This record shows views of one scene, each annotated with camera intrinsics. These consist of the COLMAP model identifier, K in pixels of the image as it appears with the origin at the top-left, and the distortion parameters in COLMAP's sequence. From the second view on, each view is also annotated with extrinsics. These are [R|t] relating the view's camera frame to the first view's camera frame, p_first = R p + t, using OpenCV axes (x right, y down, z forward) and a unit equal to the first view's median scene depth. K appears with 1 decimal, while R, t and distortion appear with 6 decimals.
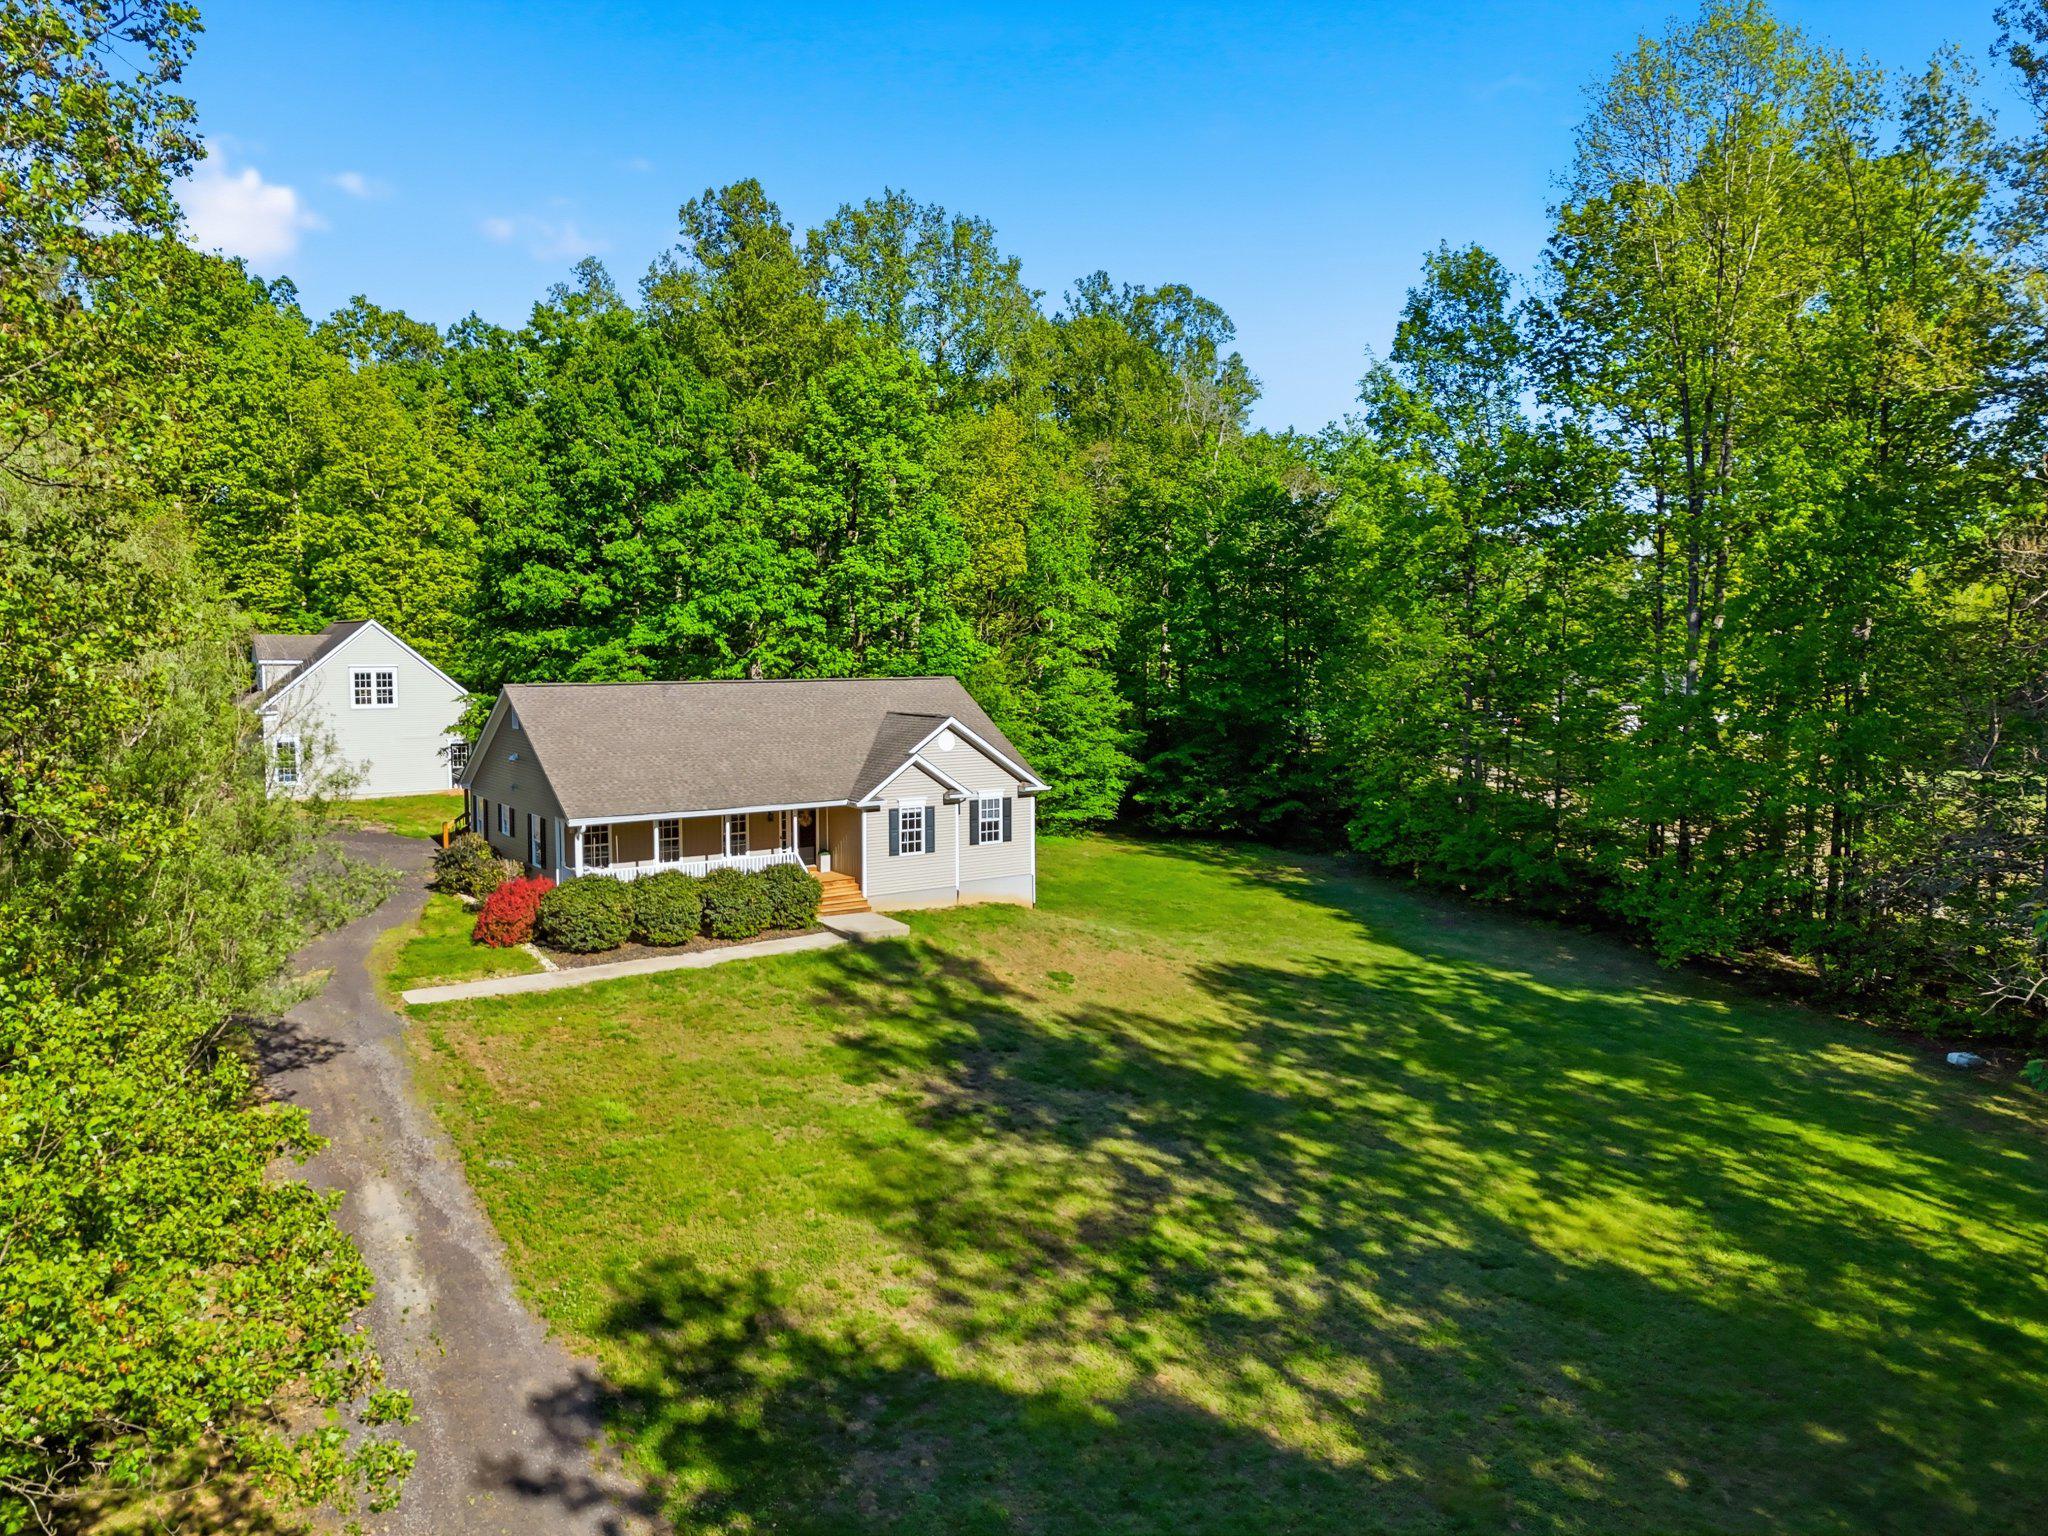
lens RADIAL K [[1407.5, 0, 1028.8], [0, 1407.5, 786.0], [0, 0, 1]] dist [0.136404, -0.214261]
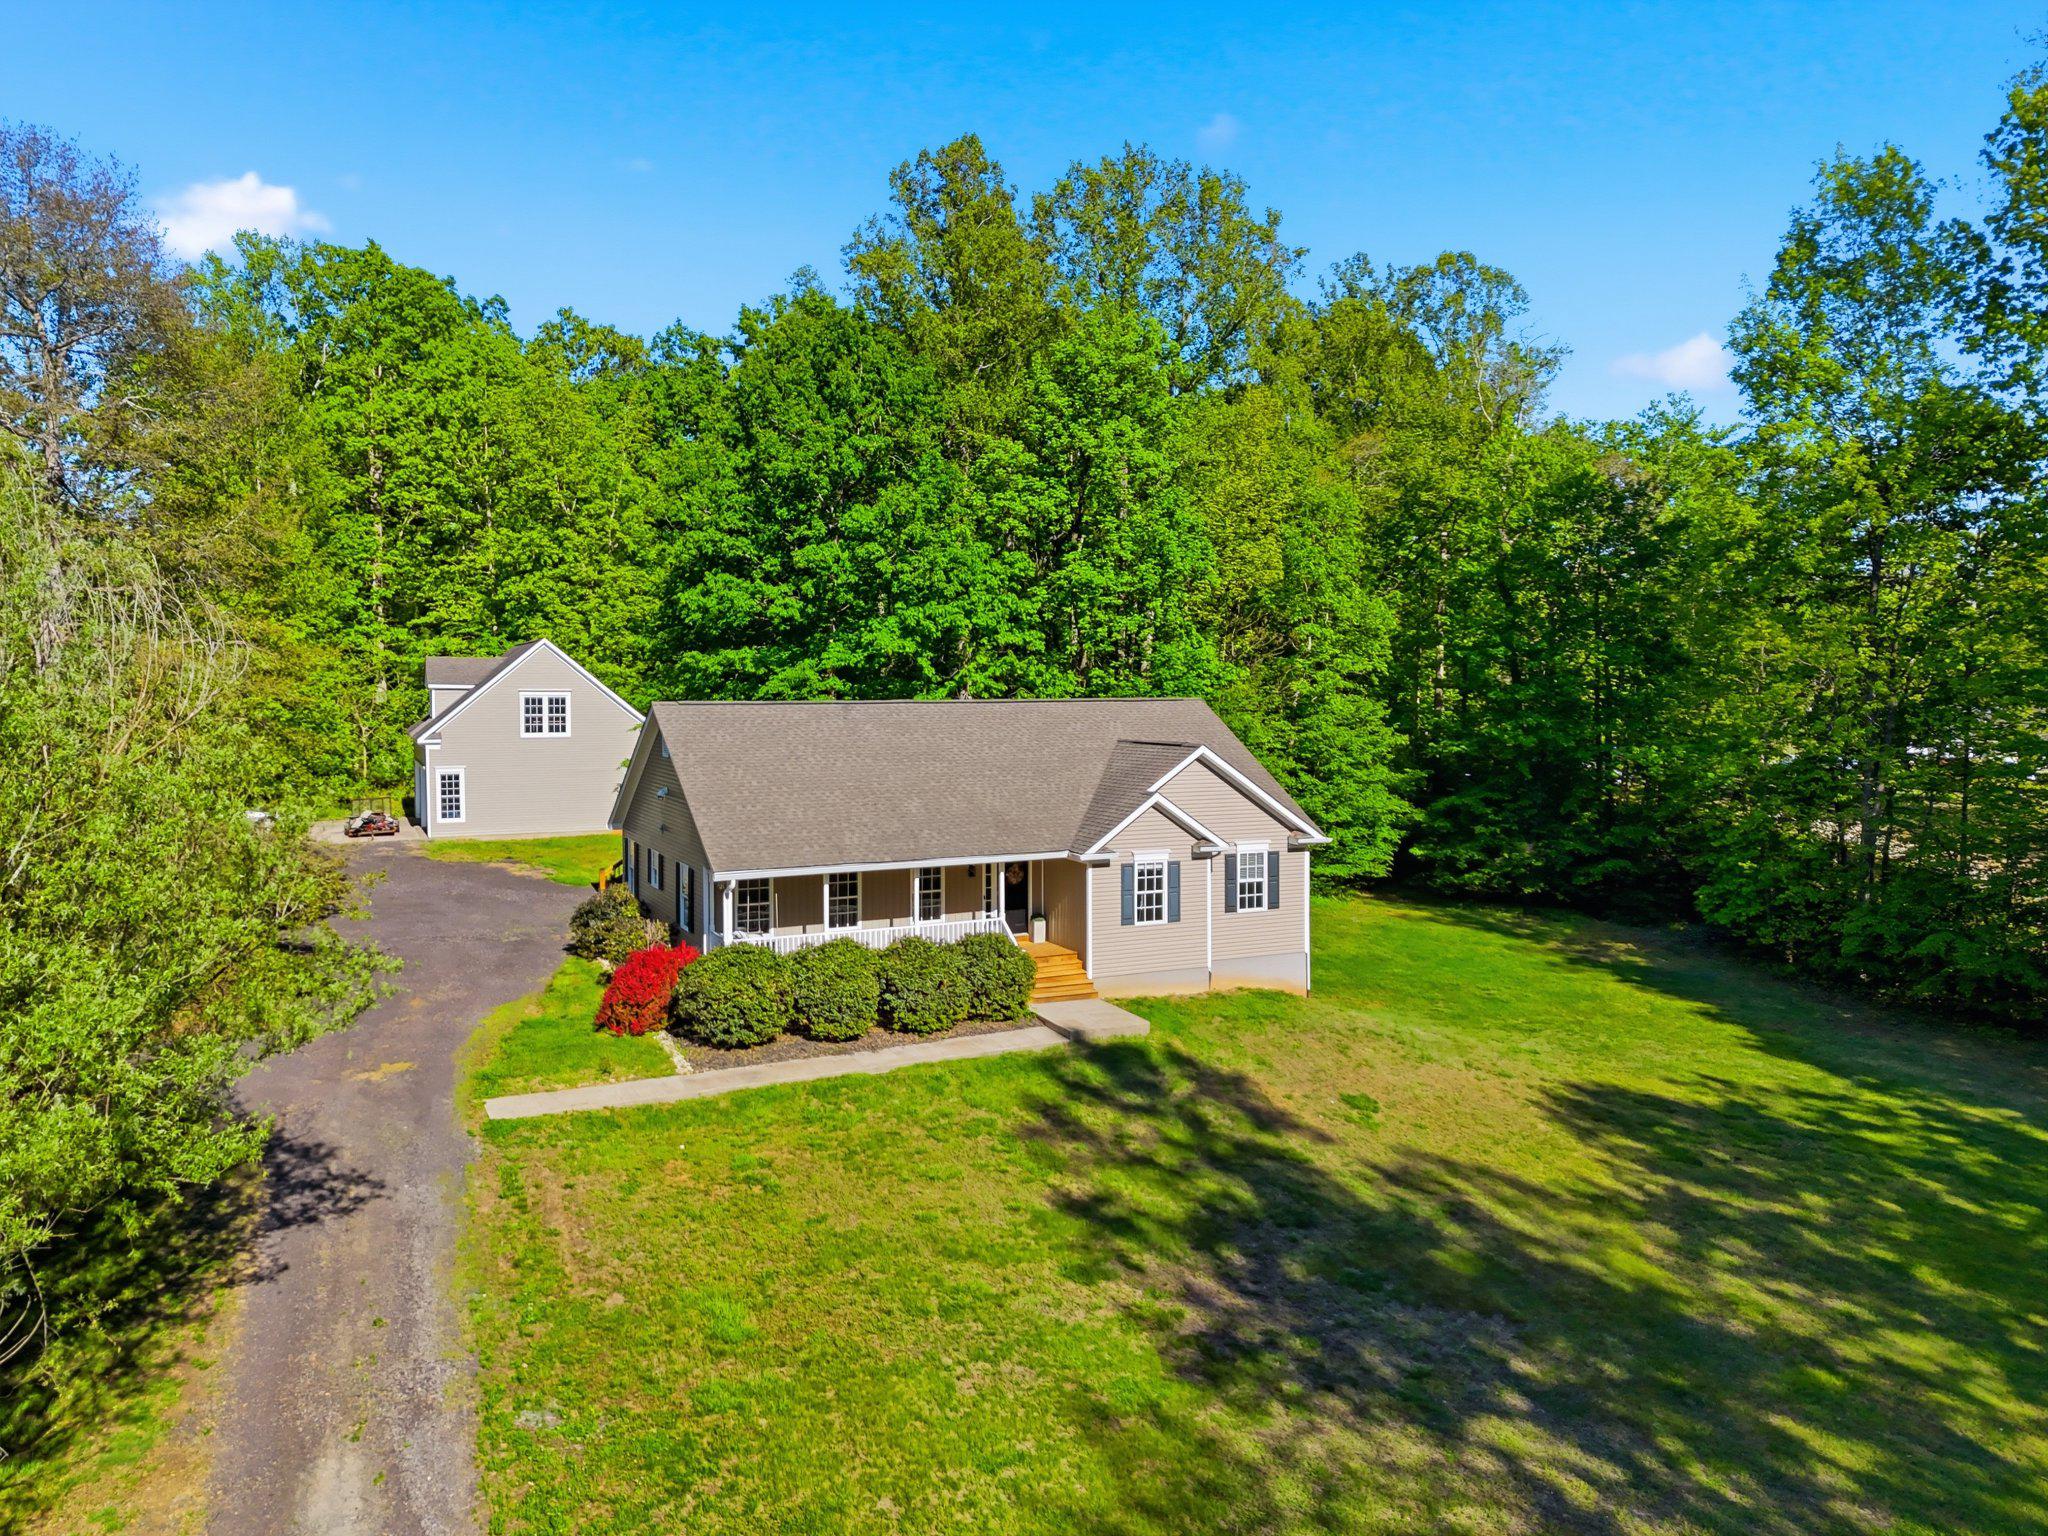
lens RADIAL K [[1489.6, 0, 1024.0], [0, 1489.6, 768.0], [0, 0, 1]] dist [0.088373, -0.089930]
pose [[0.987982, 0.007908, -0.154364, -0.018165], [-0.014437, 0.999046, -0.041225, -0.001124], [0.153891, 0.042958, 0.987154, 0.125795]]
